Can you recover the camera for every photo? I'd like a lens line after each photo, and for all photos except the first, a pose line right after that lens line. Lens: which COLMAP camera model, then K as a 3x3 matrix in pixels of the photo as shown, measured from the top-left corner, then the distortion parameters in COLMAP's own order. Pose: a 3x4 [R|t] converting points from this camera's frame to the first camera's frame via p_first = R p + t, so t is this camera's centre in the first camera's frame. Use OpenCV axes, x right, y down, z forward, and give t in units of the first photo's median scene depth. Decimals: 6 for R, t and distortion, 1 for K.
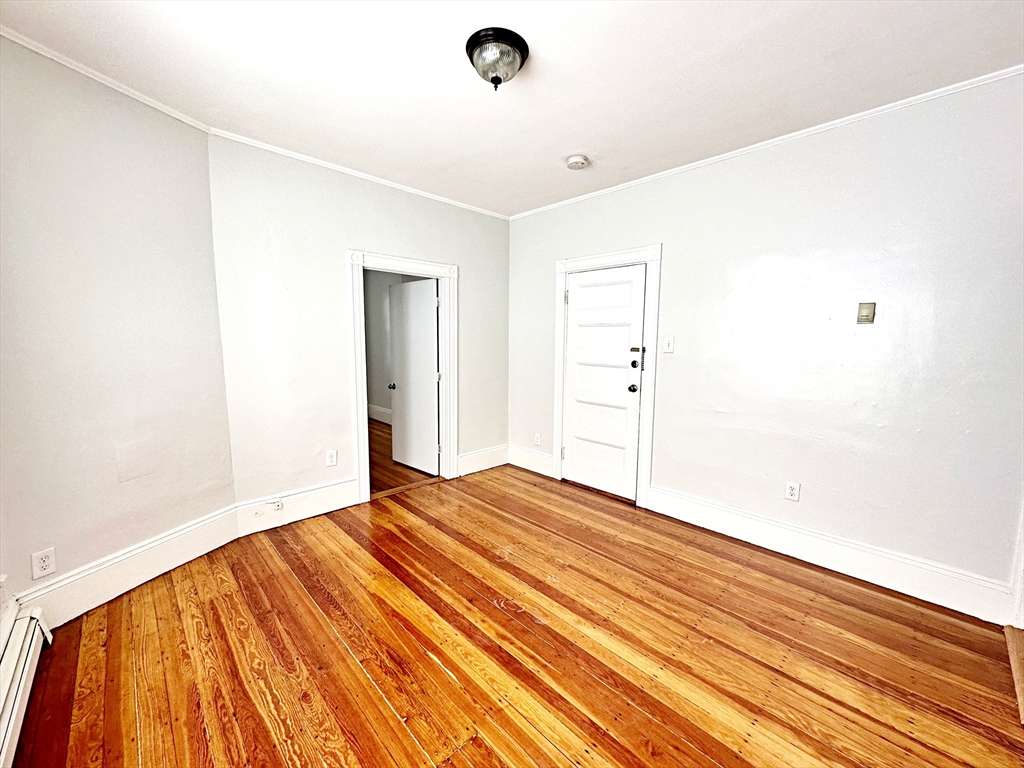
lens RADIAL K [[413.4, 0, 512.4], [0, 413.4, 379.6], [0, 0, 1]] dist [-0.000543, -0.000090]
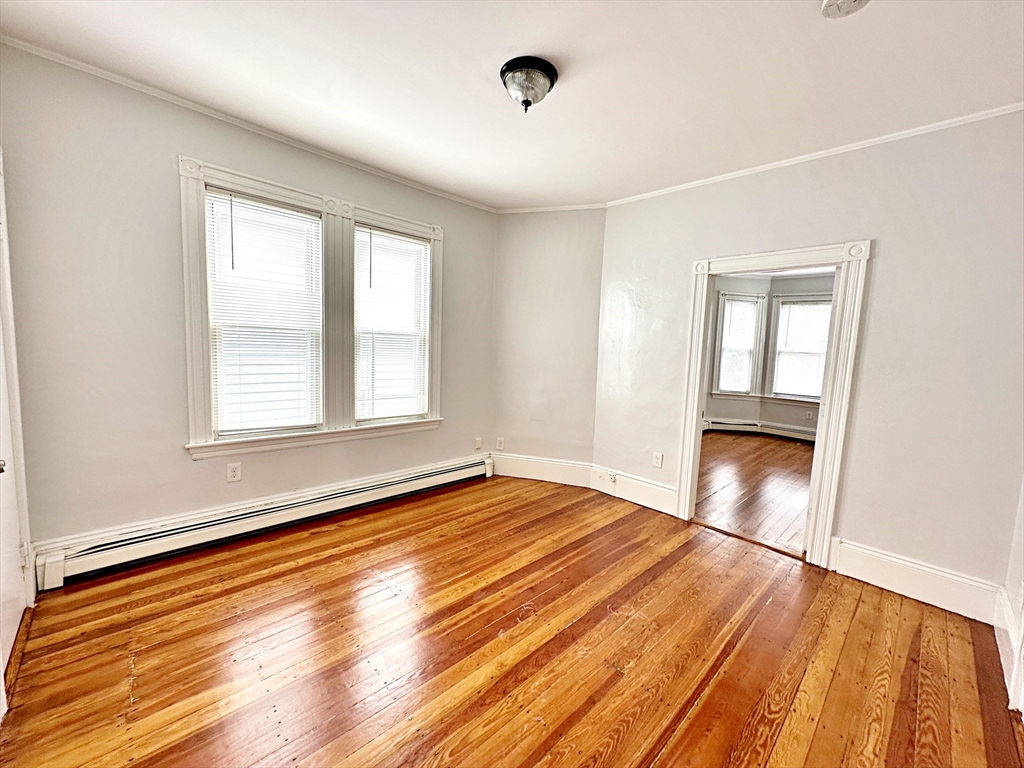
lens RADIAL K [[409.8, 0, 513.0], [0, 409.8, 384.3], [0, 0, 1]] dist [-0.001261, 0.000016]
pose [[0.001997, 0.089248, -0.996007, 0.855127], [-0.143792, 0.985684, 0.088034, -0.062233], [0.989606, 0.143042, 0.014801, 0.824302]]
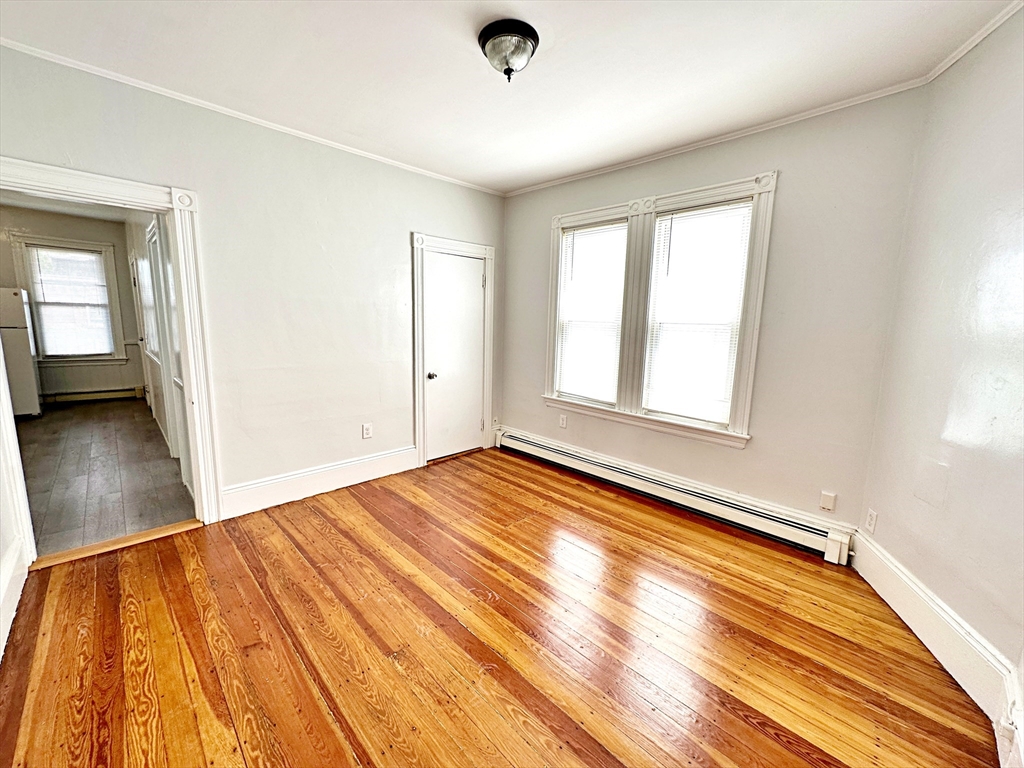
lens RADIAL K [[409.8, 0, 513.0], [0, 409.8, 384.3], [0, 0, 1]] dist [-0.001261, 0.000016]
pose [[-0.999349, -0.031068, -0.018313, -0.042804], [-0.034690, 0.966940, 0.252635, -0.172875], [0.009859, 0.253106, -0.967388, 1.706436]]
